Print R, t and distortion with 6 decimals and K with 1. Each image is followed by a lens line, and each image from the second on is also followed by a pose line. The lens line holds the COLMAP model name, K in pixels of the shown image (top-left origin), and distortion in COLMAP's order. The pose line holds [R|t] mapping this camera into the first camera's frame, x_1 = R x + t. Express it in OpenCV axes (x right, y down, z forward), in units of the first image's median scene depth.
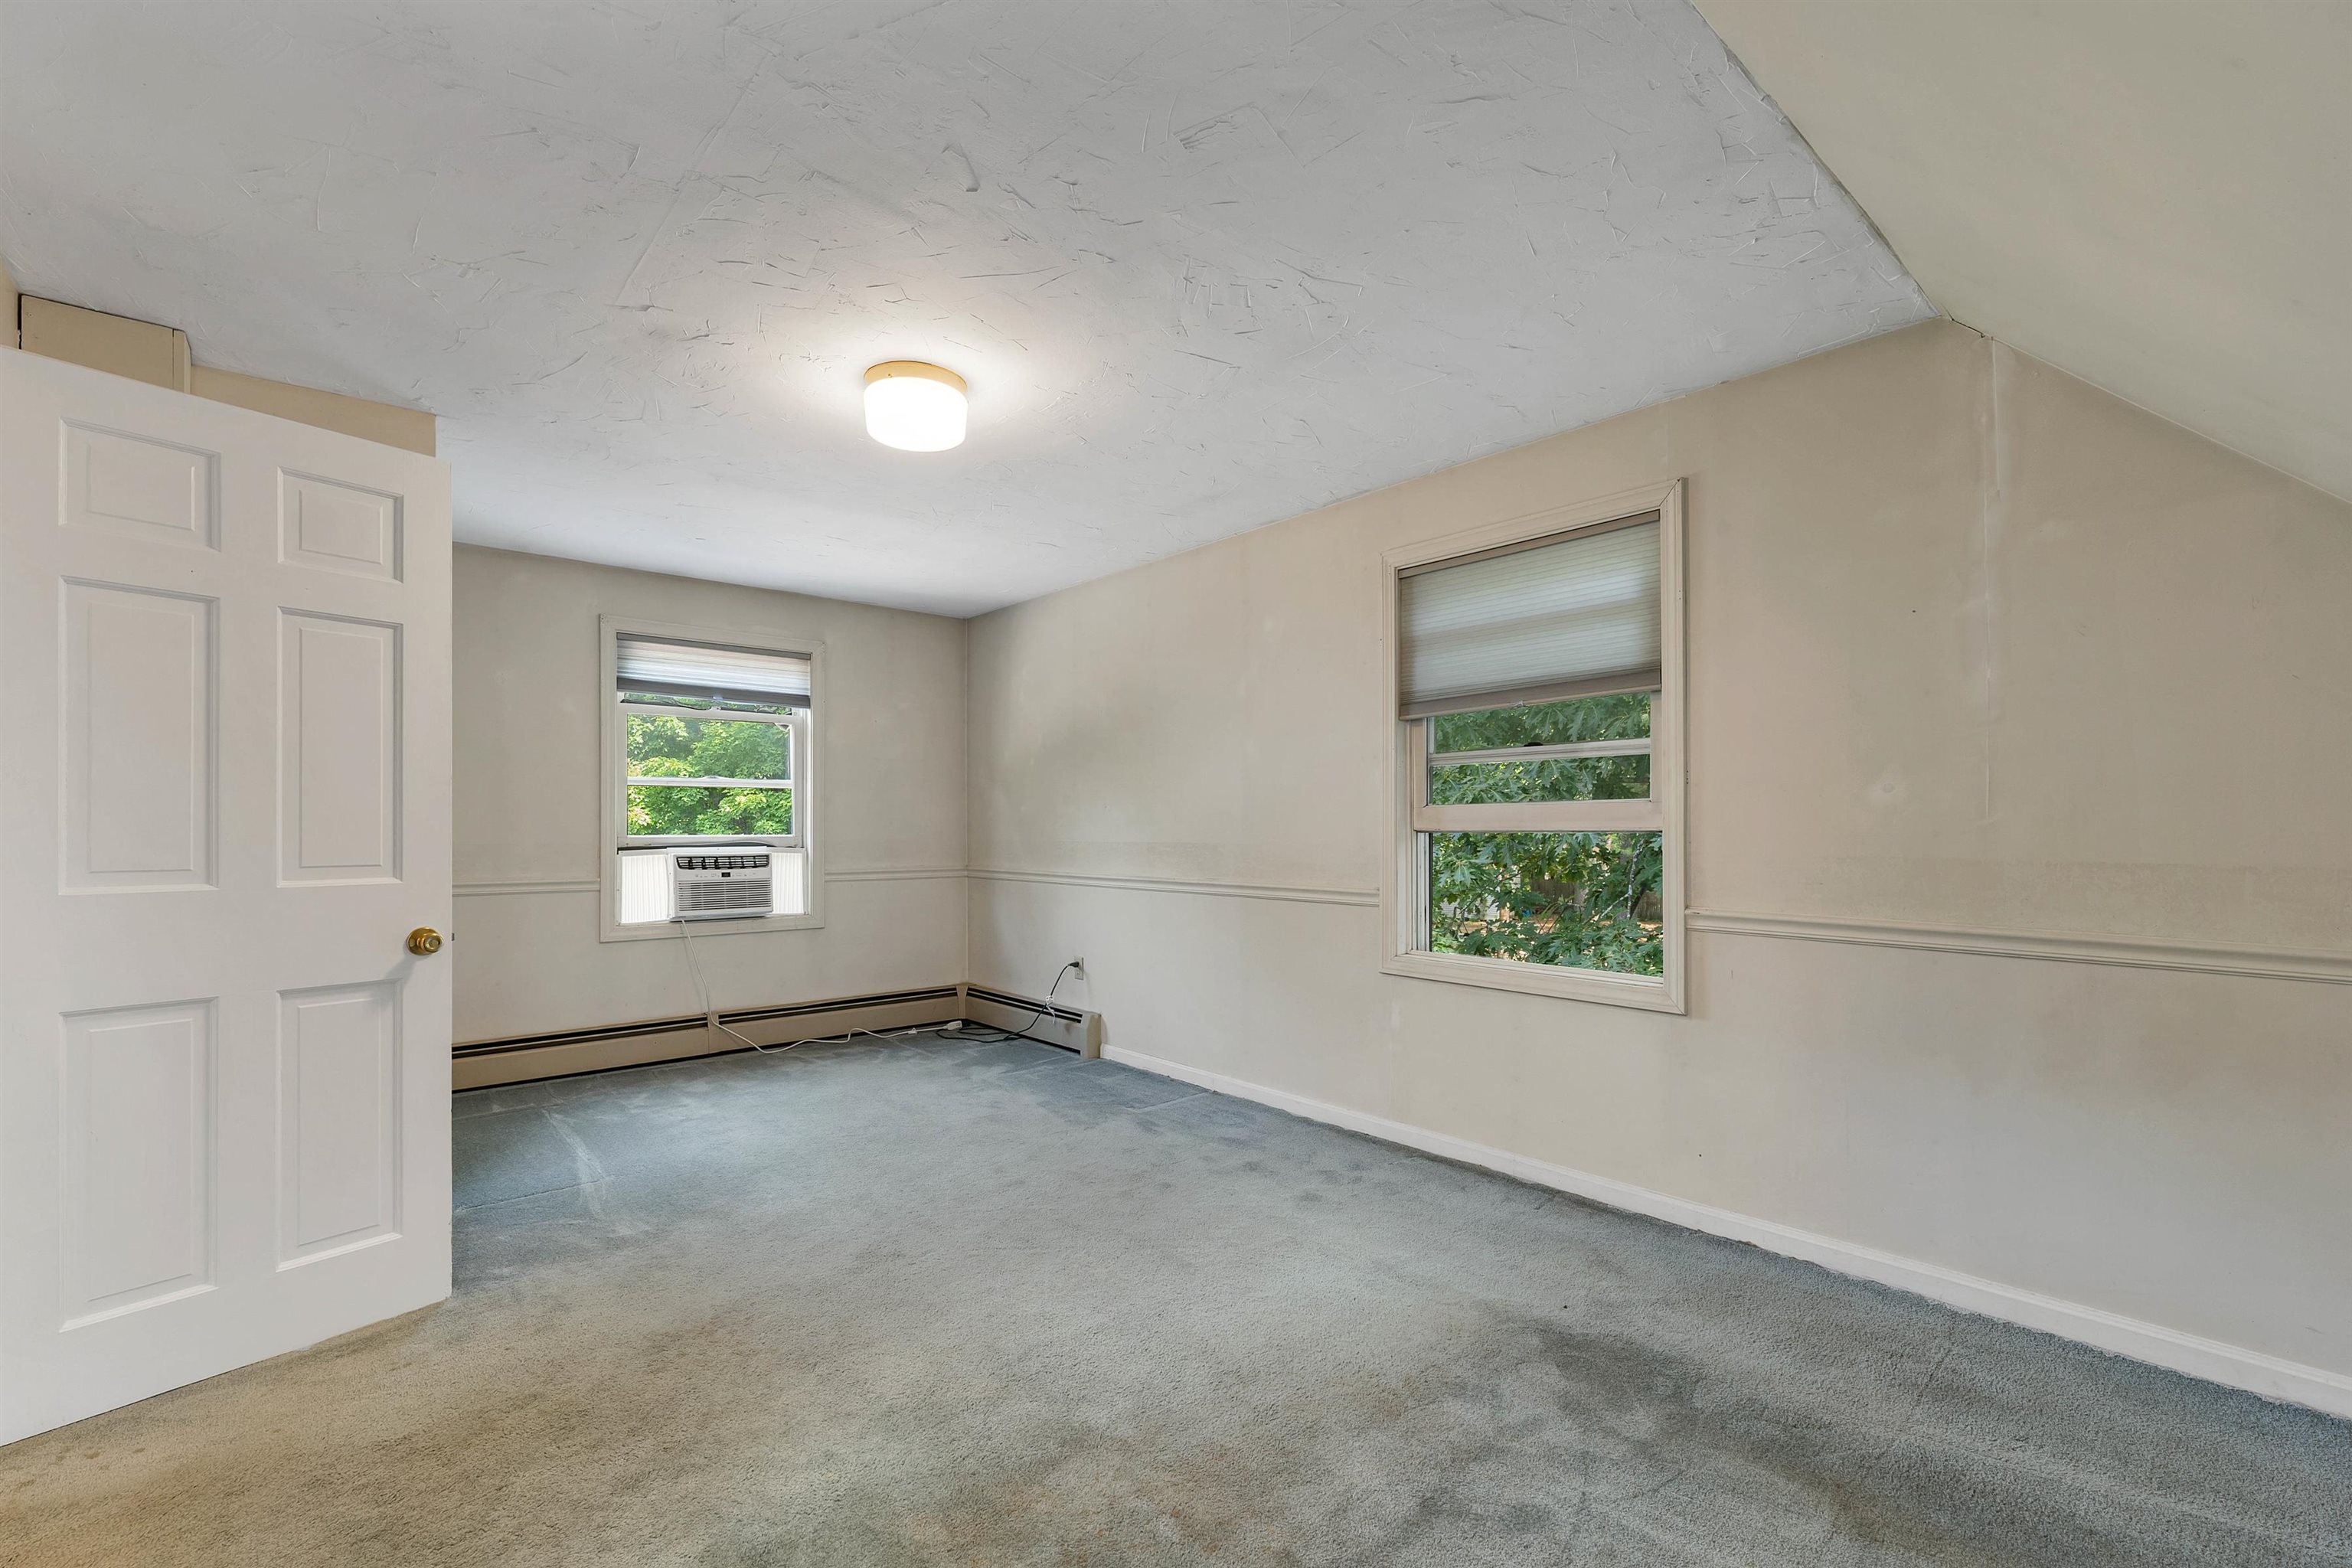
lens RADIAL K [[999.0, 0, 1169.9], [0, 999.0, 808.0], [0, 0, 1]] dist [0.001205, 0.000222]
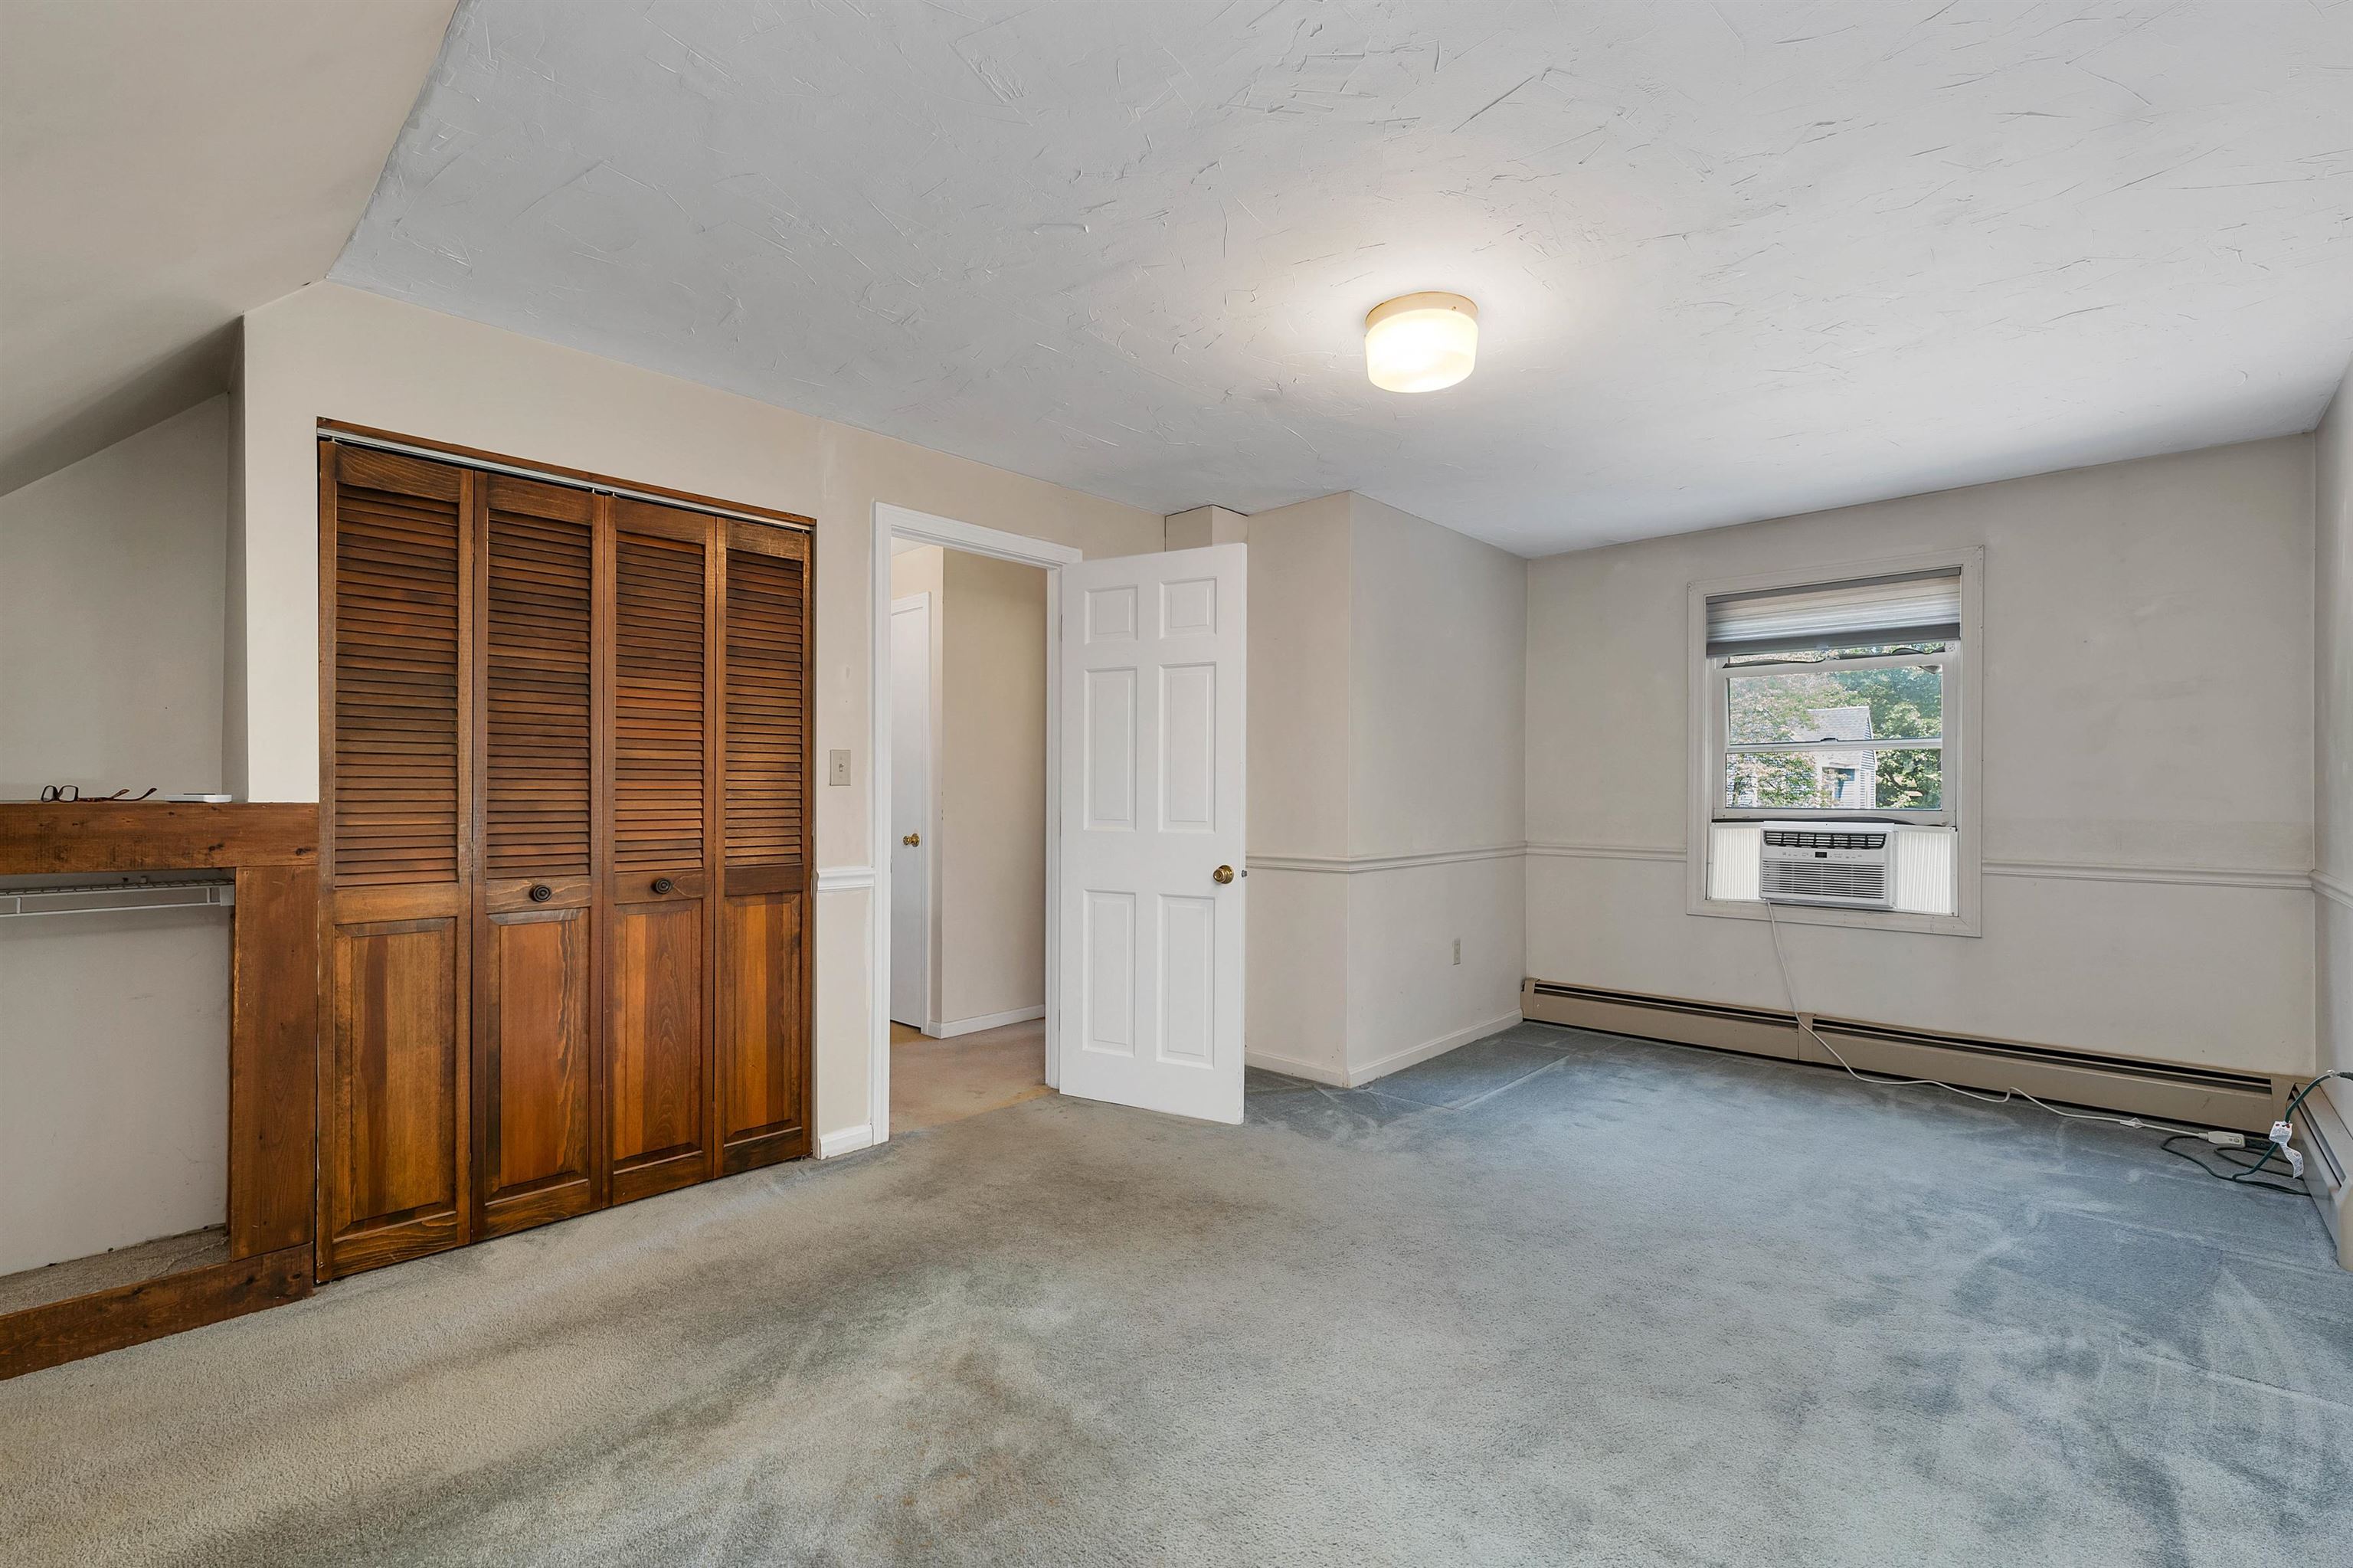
lens RADIAL K [[1022.0, 0, 1175.1], [0, 1022.0, 772.9], [0, 0, 1]] dist [0.000962, 0.000155]
pose [[0.117345, -0.017116, -0.992944, 0.361114], [0.014028, 0.999780, -0.015576, 0.003139], [0.992992, -0.012101, 0.117560, 0.362221]]
